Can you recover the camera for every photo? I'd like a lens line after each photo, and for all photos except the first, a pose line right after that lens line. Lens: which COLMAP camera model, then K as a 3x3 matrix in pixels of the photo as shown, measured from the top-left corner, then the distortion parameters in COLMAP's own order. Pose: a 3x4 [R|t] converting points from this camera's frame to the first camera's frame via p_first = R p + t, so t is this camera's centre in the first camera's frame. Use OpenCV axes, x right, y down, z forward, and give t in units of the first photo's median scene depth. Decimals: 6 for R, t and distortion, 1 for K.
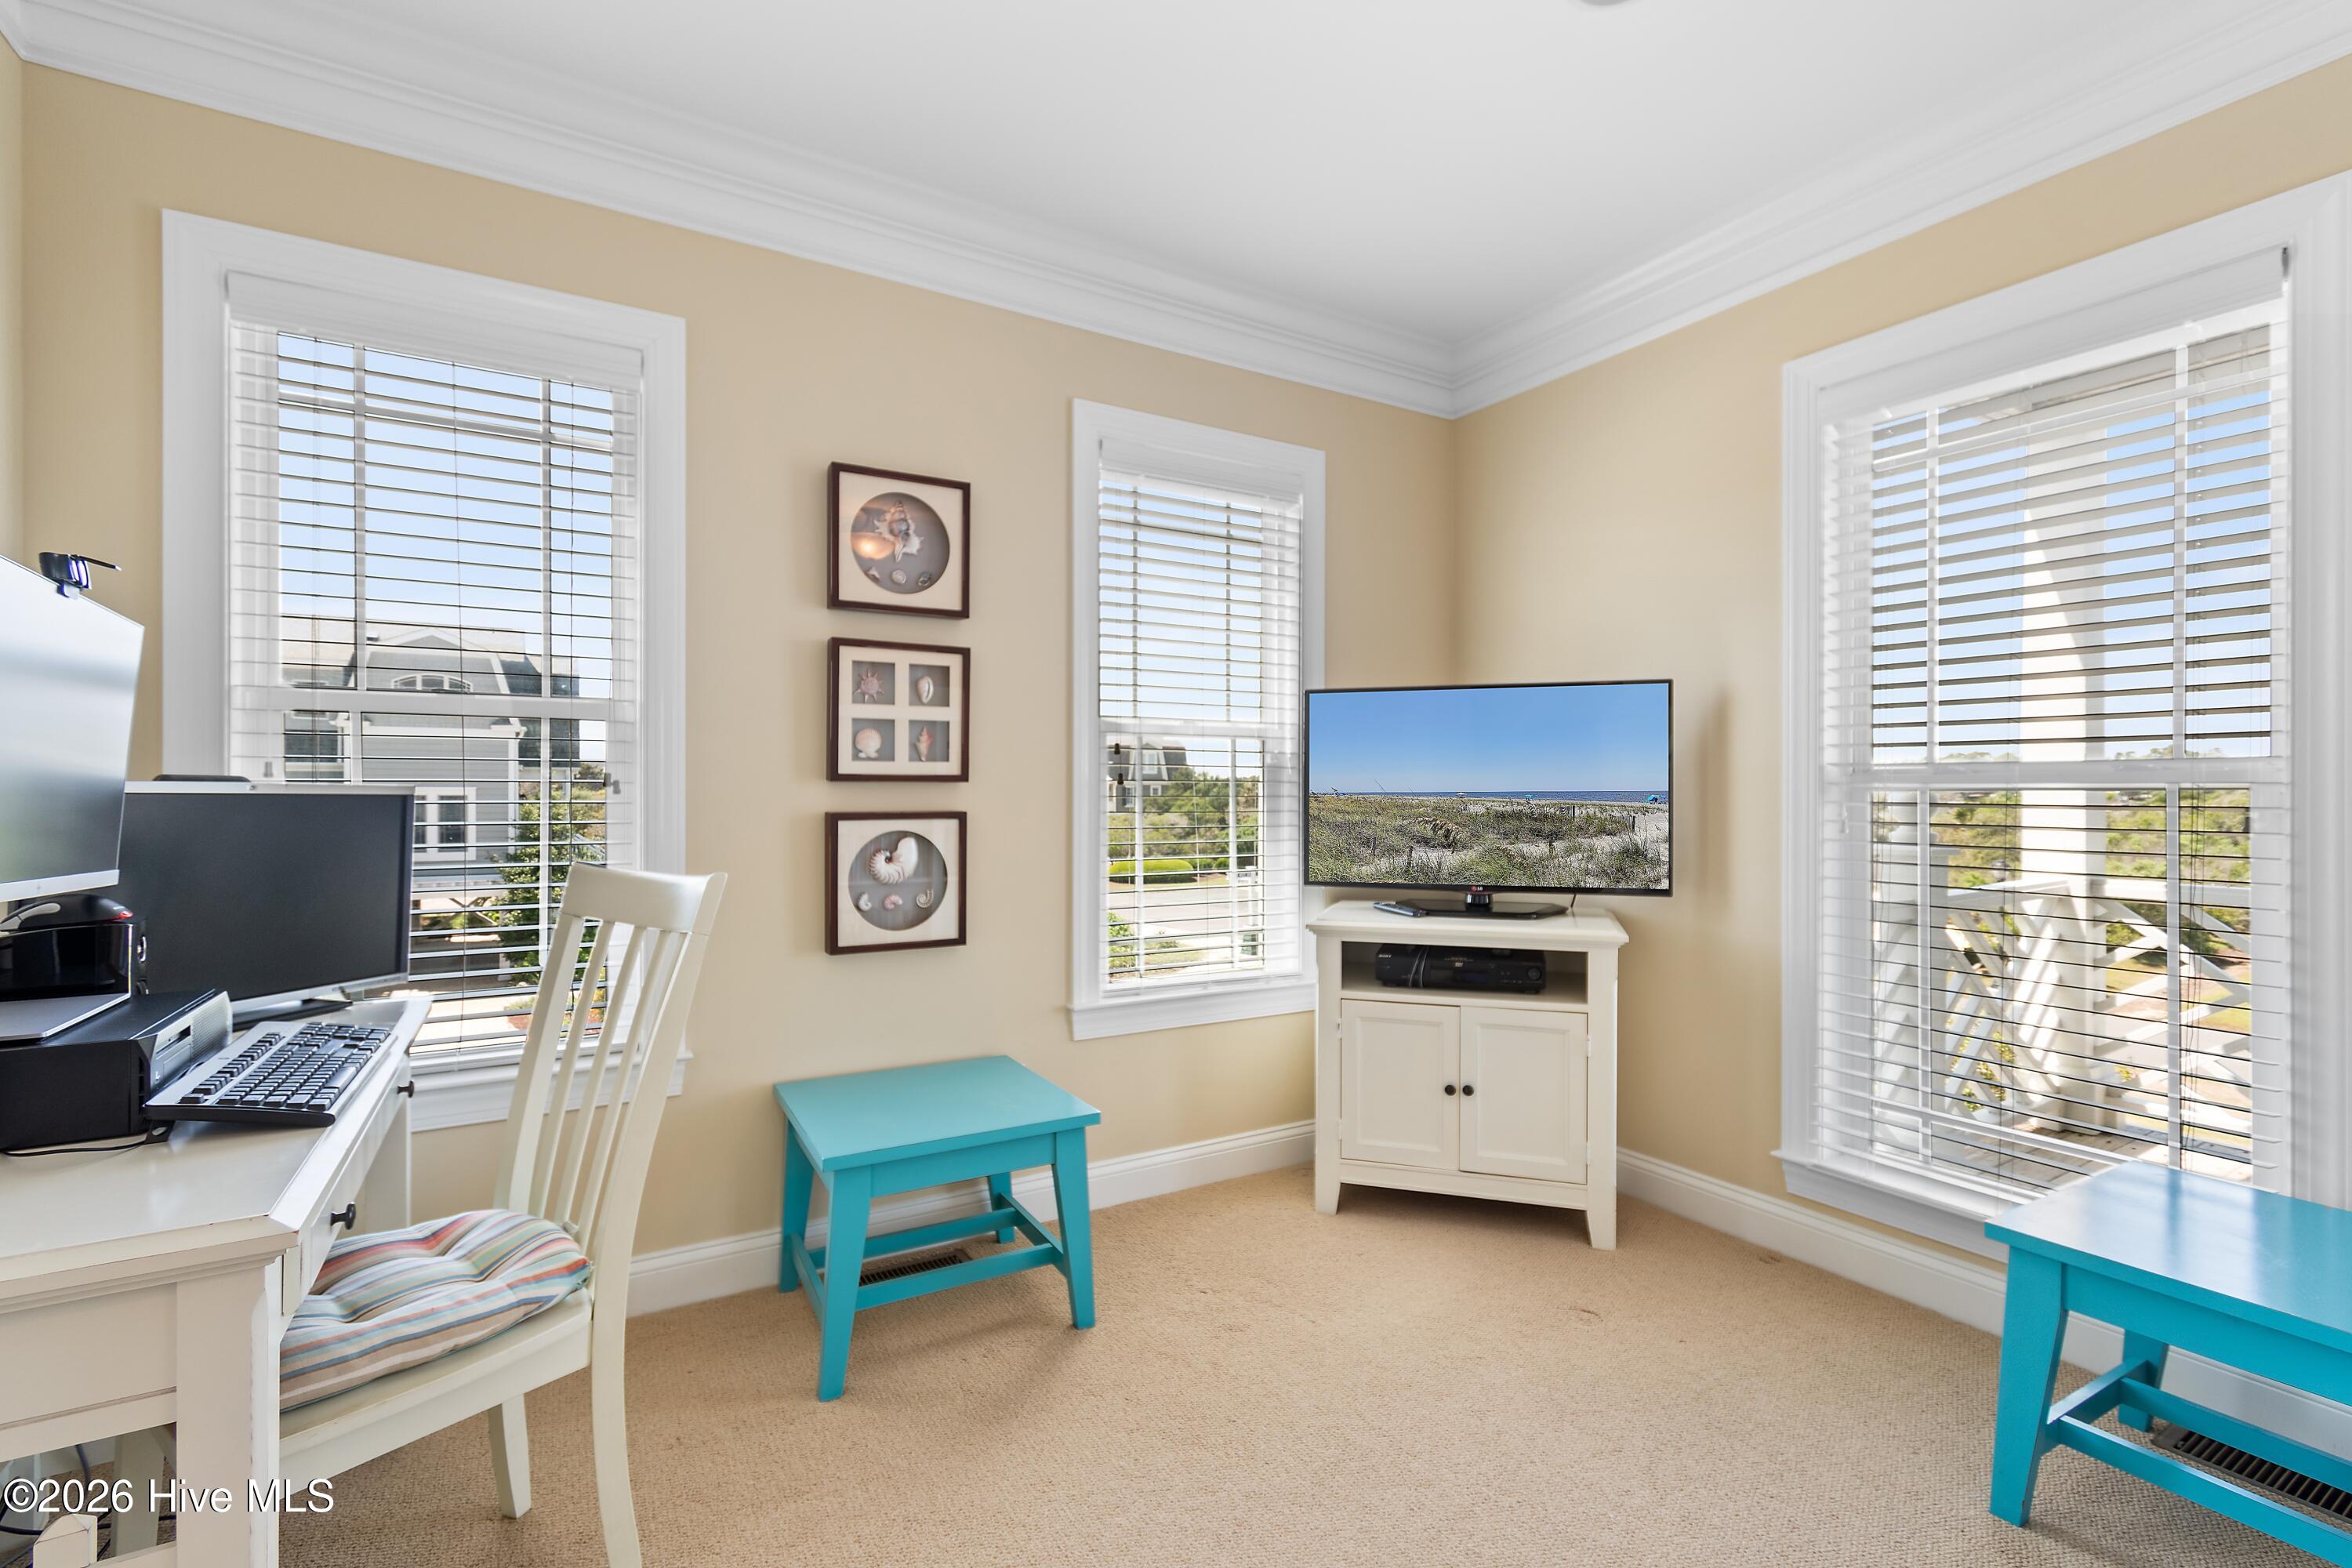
lens RADIAL K [[1031.8, 0, 1169.9], [0, 1031.8, 794.9], [0, 0, 1]] dist [-0.001877, -0.001485]
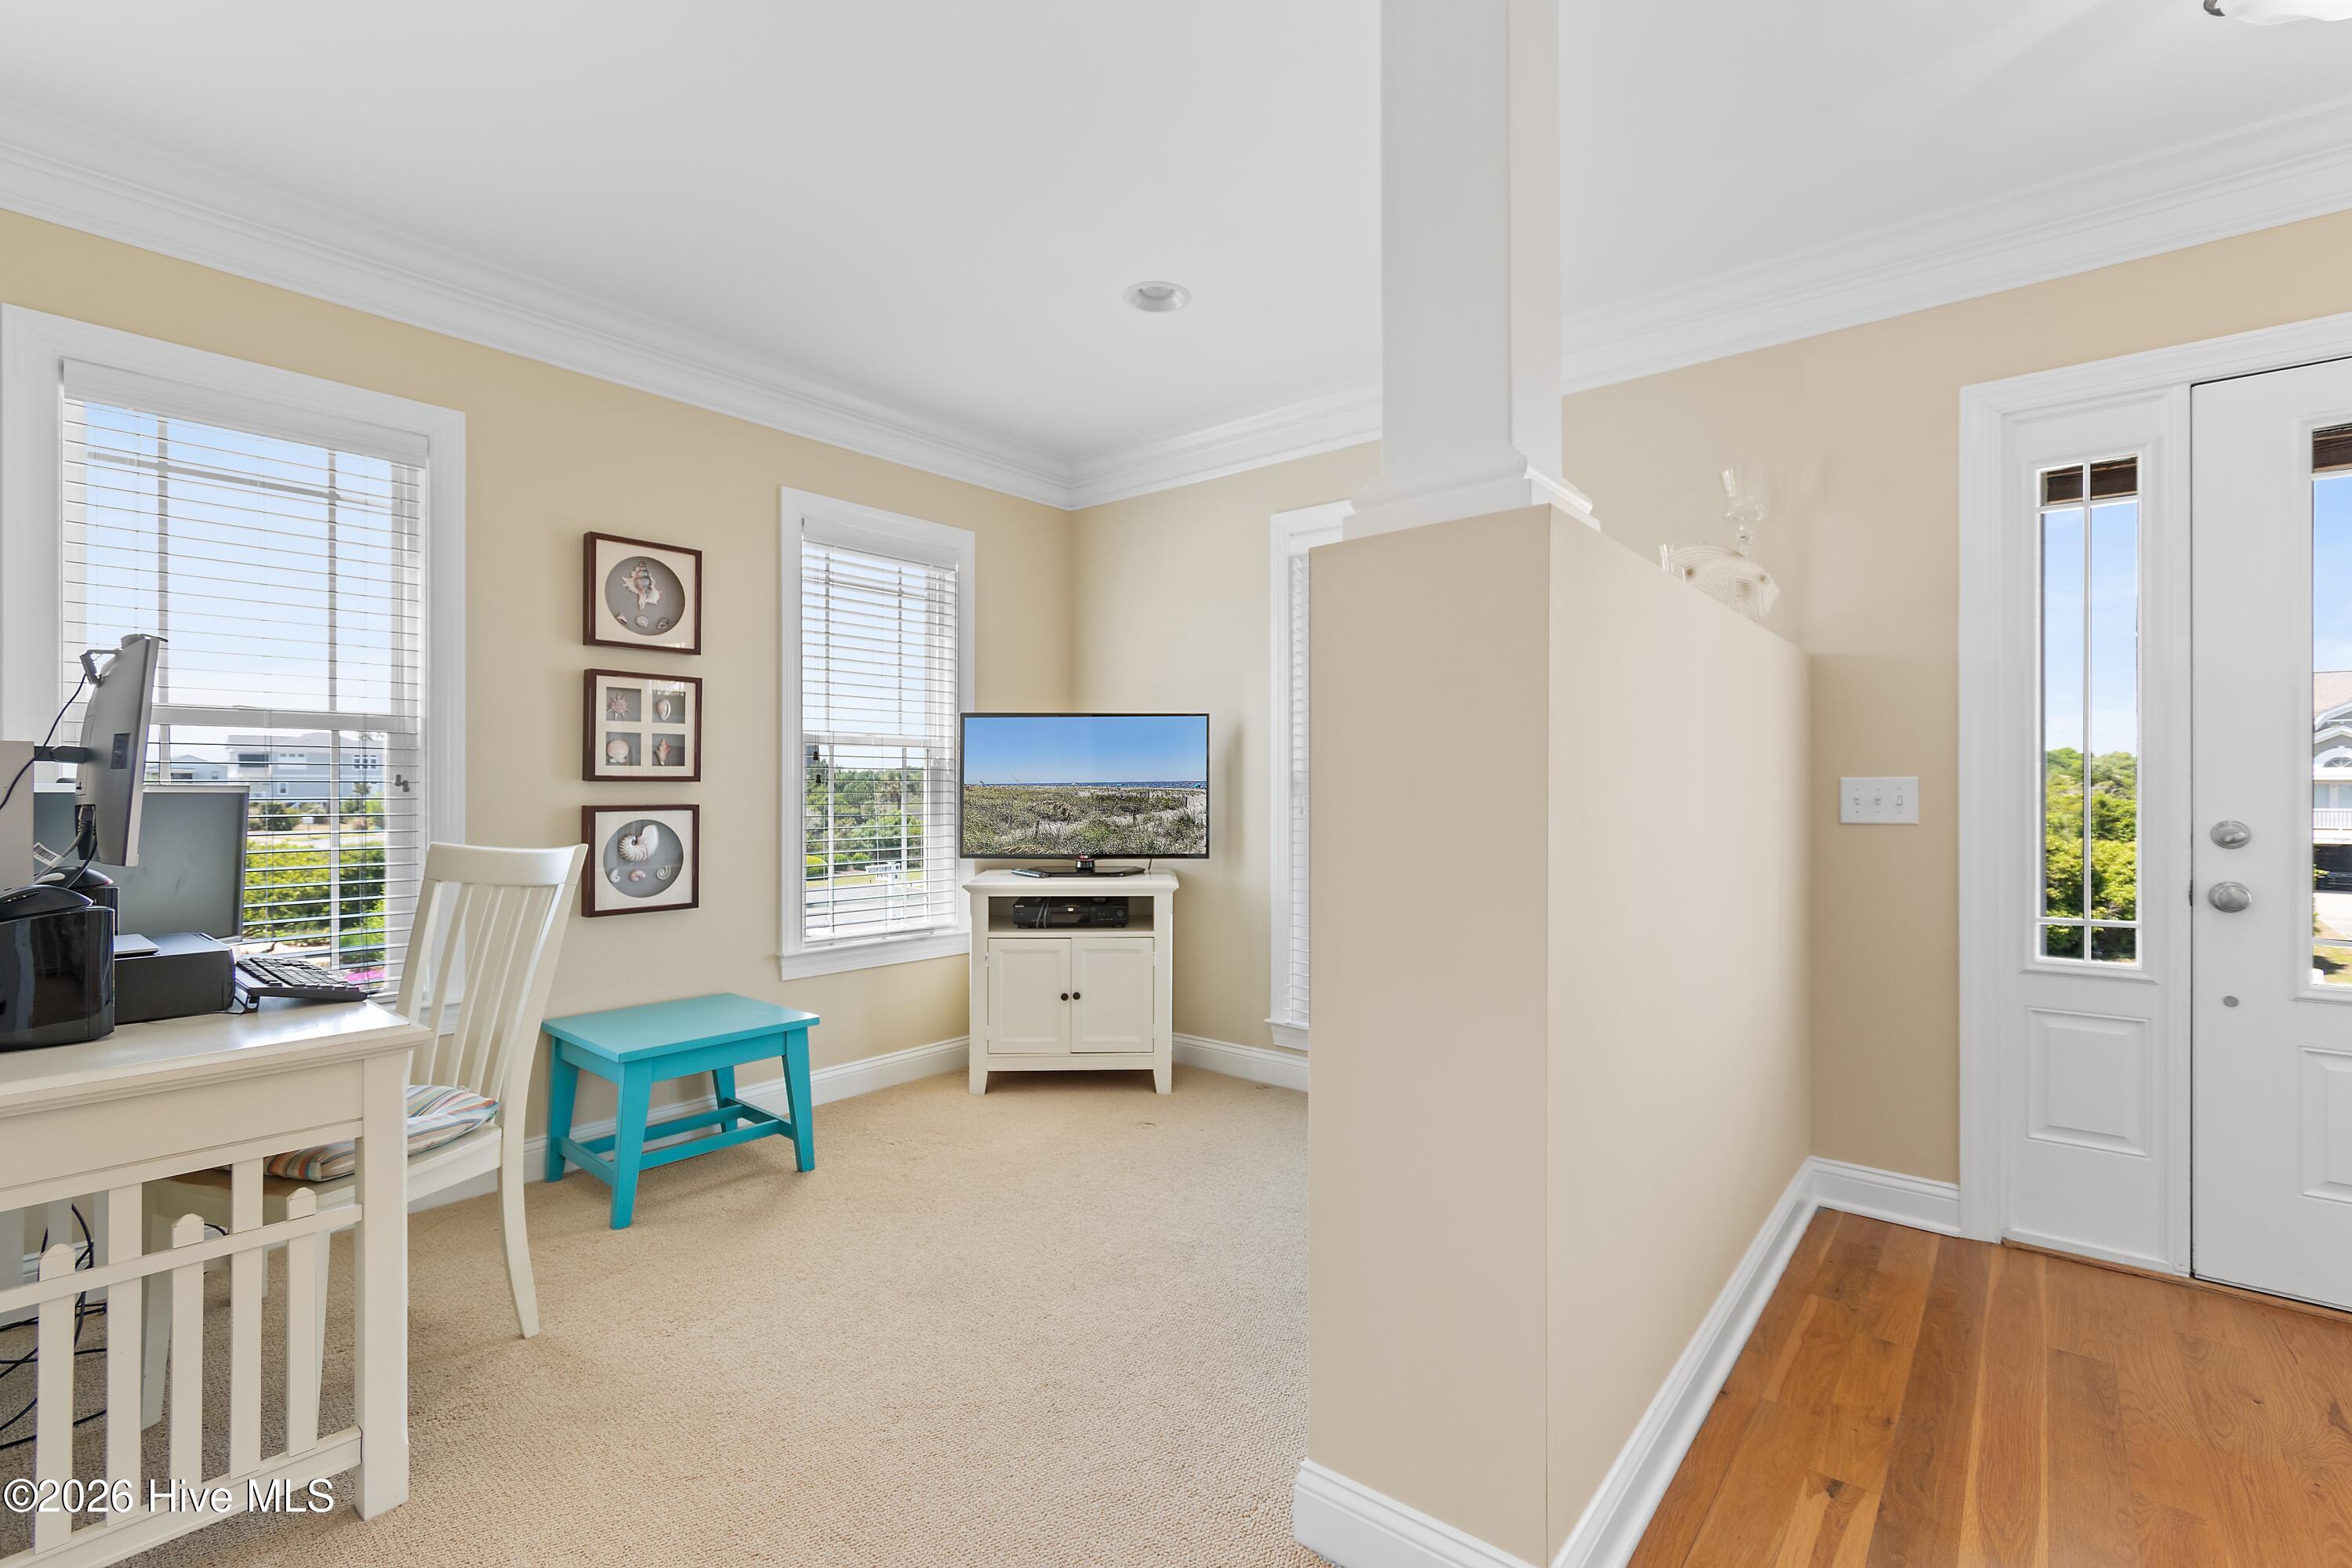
lens RADIAL K [[1031.8, 0, 1175.5], [0, 1031.8, 792.2], [0, 0, 1]] dist [-0.001877, -0.001485]
pose [[0.939319, -0.001895, 0.343040, -0.079028], [0.000631, 0.999993, 0.003796, -0.003905], [-0.343045, -0.003349, 0.939313, -0.420070]]
